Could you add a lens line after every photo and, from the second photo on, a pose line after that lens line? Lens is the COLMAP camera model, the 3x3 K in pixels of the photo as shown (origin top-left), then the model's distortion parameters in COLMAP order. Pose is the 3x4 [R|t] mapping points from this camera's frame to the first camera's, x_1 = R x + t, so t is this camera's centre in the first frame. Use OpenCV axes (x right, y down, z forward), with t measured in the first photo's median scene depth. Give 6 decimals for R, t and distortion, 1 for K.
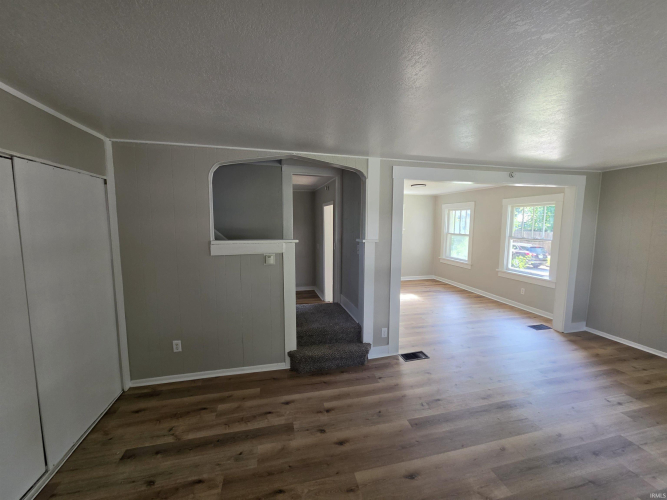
lens RADIAL K [[268.9, 0, 333.1], [0, 268.9, 249.1], [0, 0, 1]] dist [-0.004305, 0.001720]
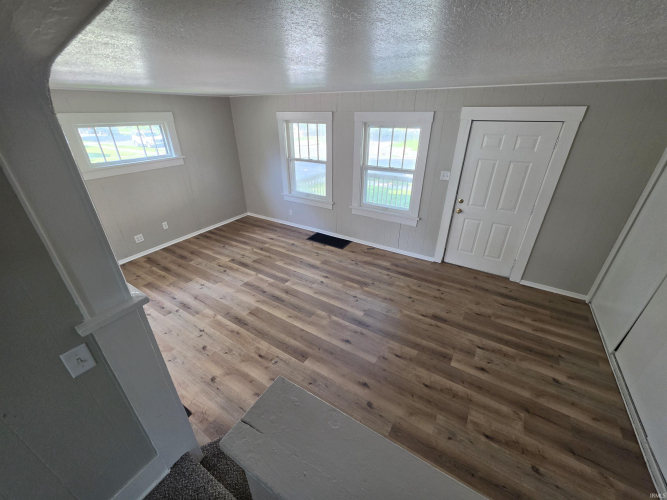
lens RADIAL K [[268.9, 0, 332.1], [0, 268.9, 251.0], [0, 0, 1]] dist [-0.004305, 0.001720]
pose [[-0.699956, -0.328496, 0.634154, -0.277404], [0.072108, 0.850897, 0.520360, -0.260486], [-0.710536, 0.409957, -0.571903, 1.006446]]
